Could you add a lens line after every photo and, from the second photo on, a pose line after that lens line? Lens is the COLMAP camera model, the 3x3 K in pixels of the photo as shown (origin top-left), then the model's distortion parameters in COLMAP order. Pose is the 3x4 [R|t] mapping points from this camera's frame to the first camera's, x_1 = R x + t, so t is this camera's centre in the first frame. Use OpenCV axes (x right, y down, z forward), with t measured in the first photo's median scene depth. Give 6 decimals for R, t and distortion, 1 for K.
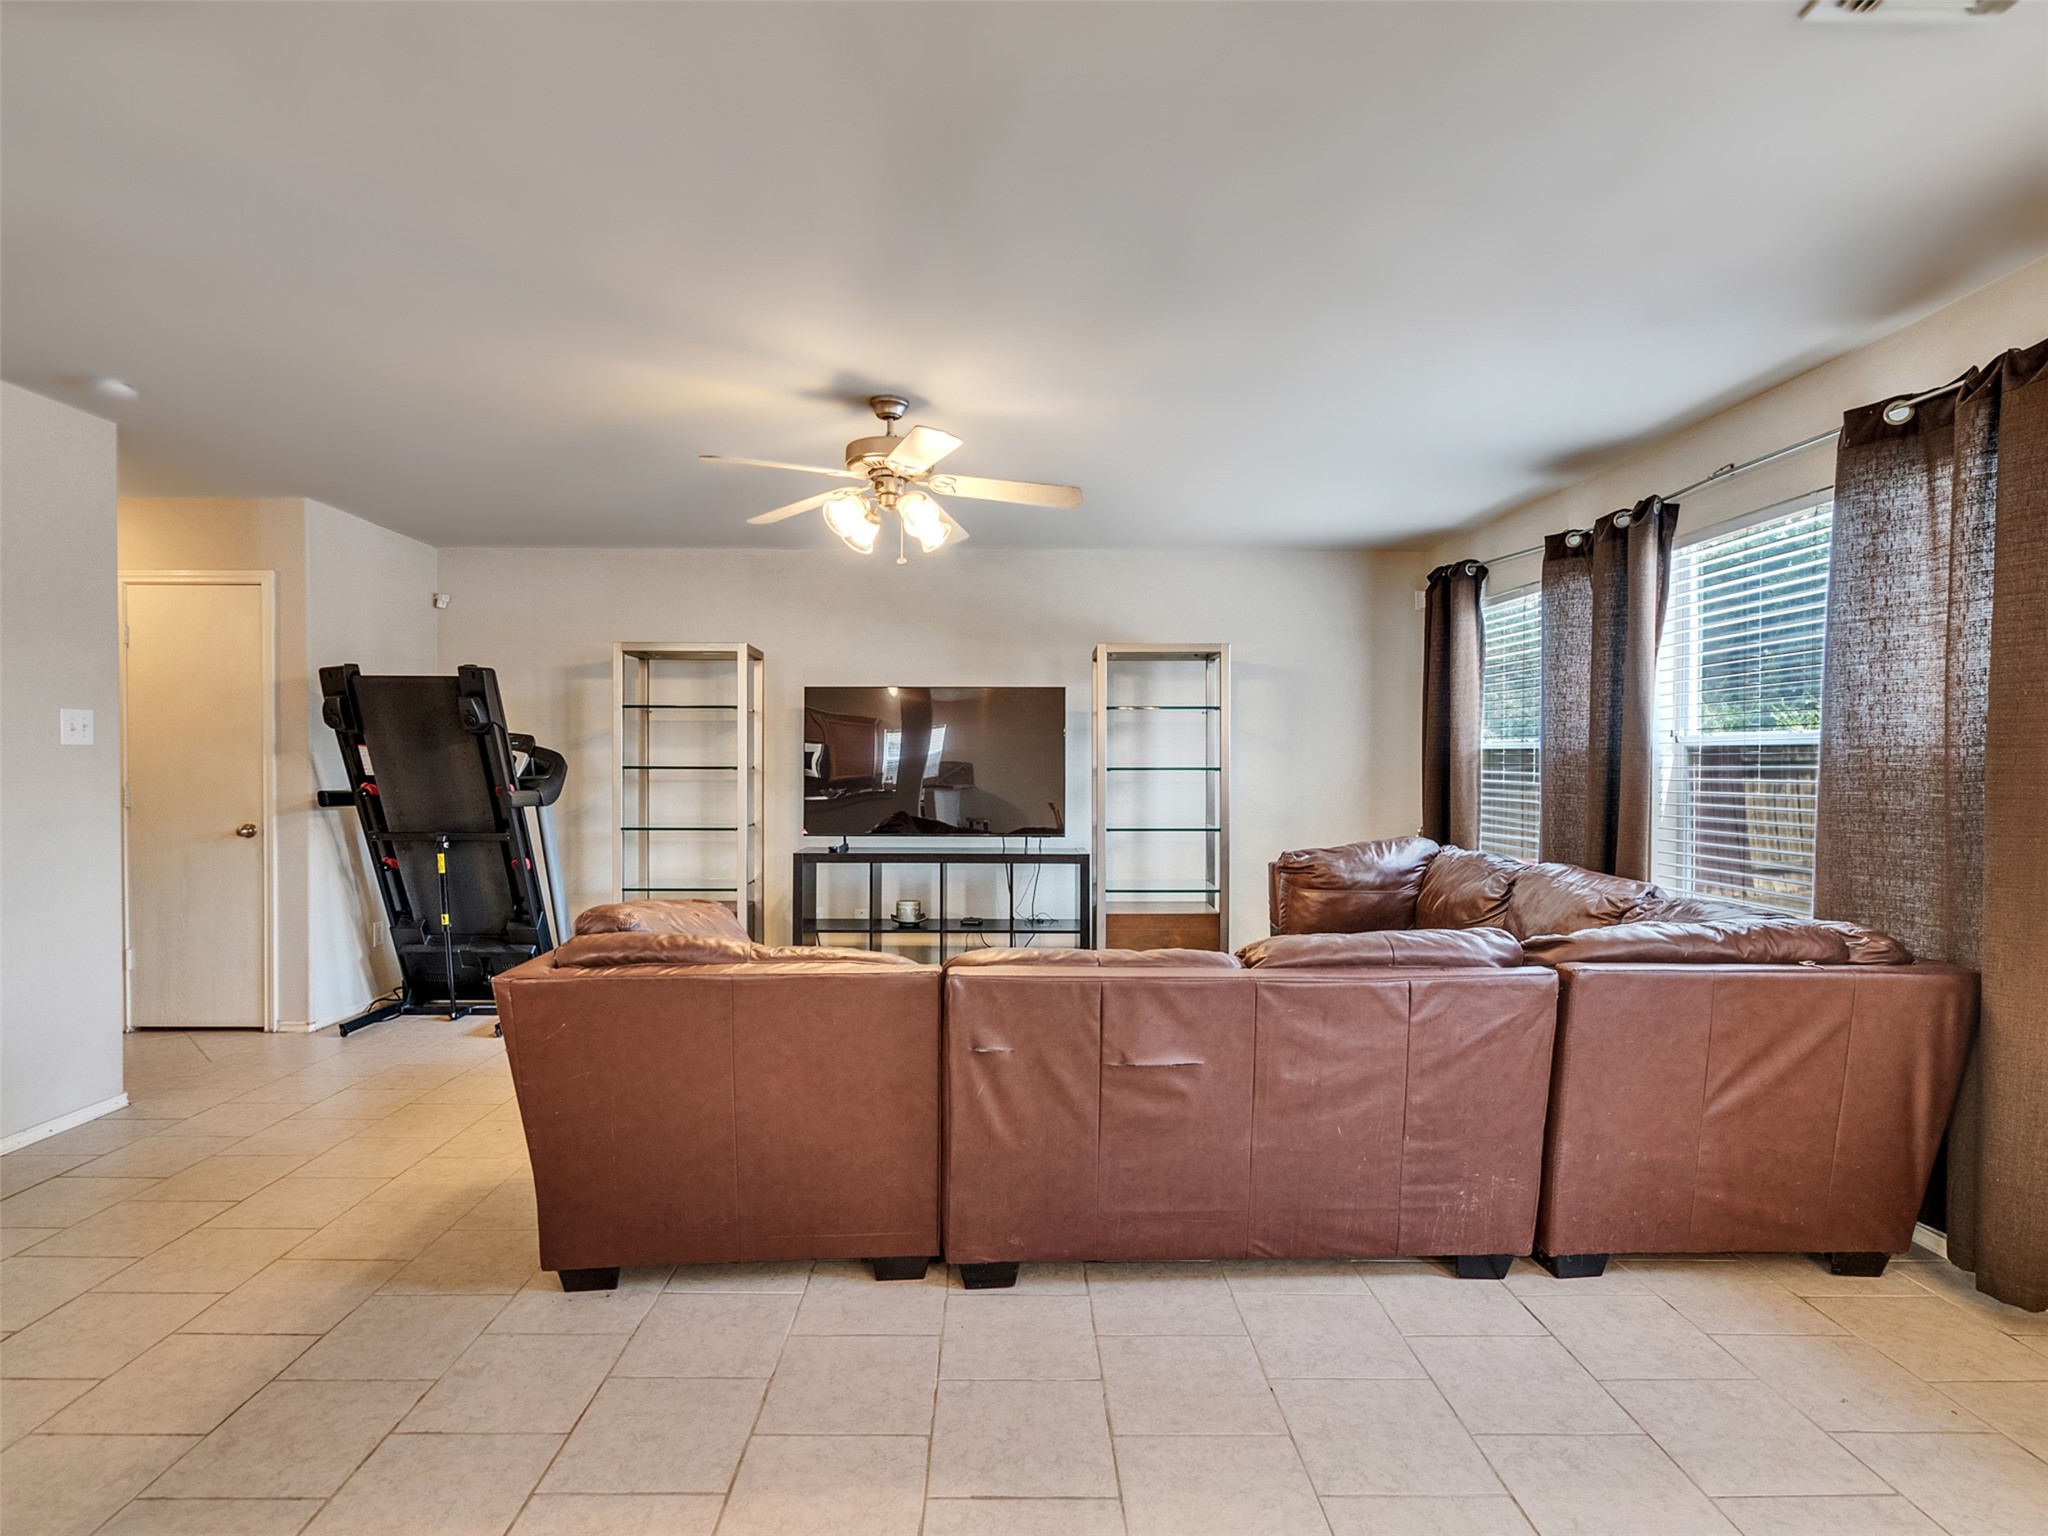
lens RADIAL K [[1046.5, 0, 1017.3], [0, 1046.5, 765.7], [0, 0, 1]] dist [-0.002652, -0.000058]
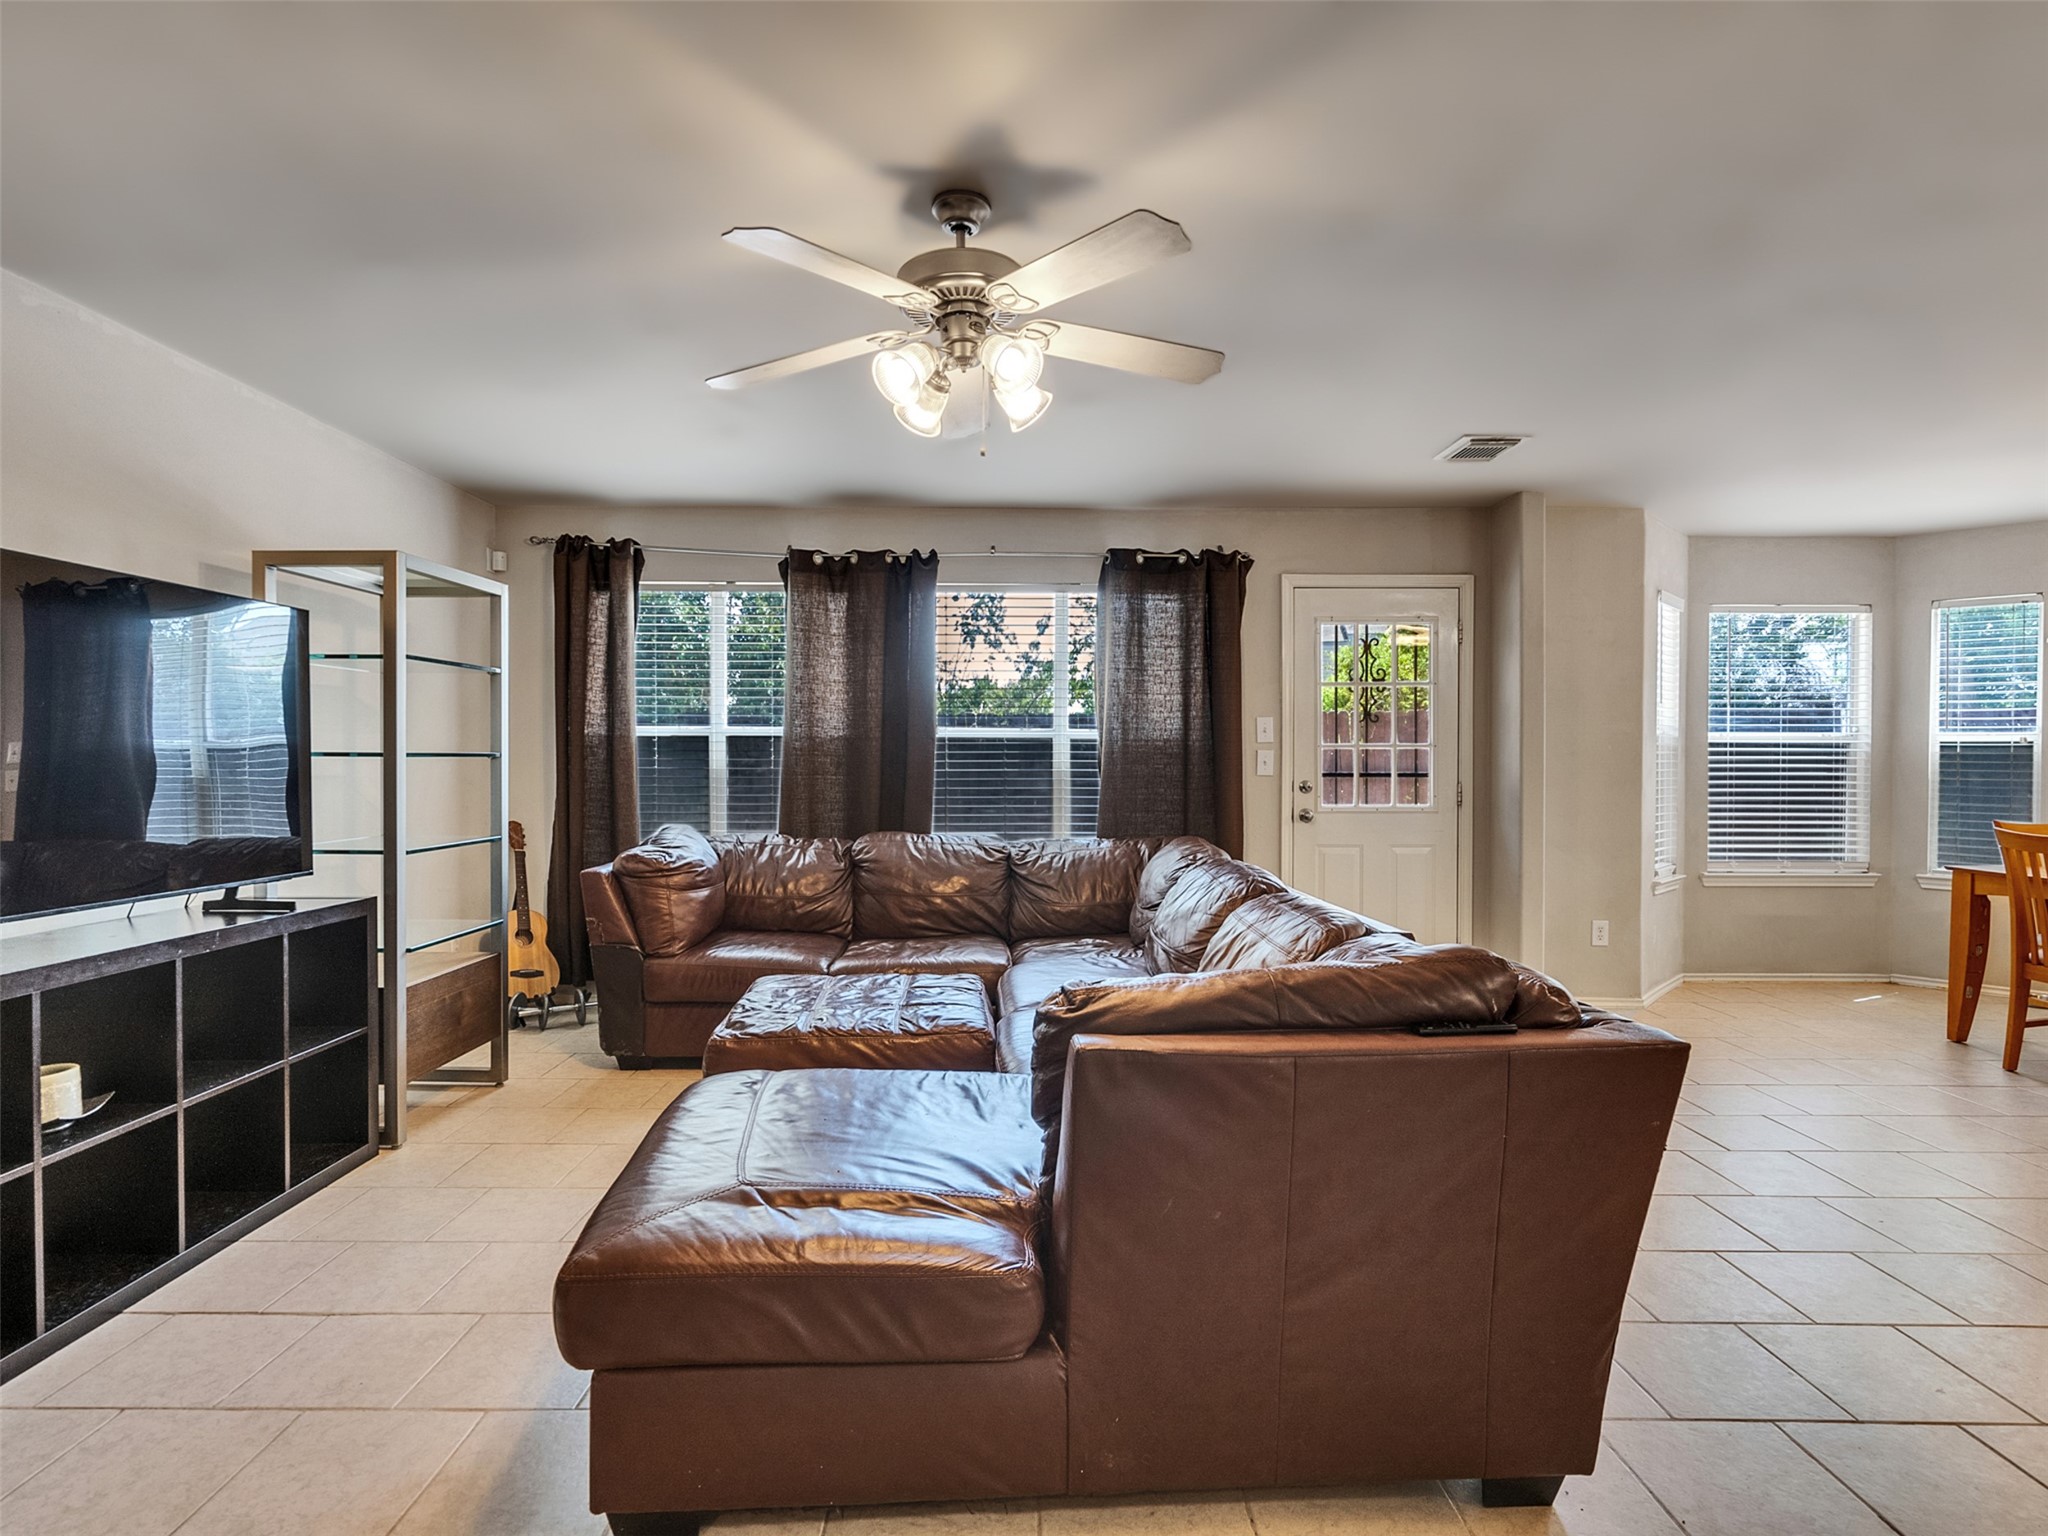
lens RADIAL K [[1046.5, 0, 1017.3], [0, 1046.5, 765.7], [0, 0, 1]] dist [-0.002652, -0.000058]
pose [[0.018303, -0.006182, 0.999813, -0.647721], [0.003627, 0.999975, 0.006116, 0.008593], [-0.999826, 0.003515, 0.018325, 0.770634]]
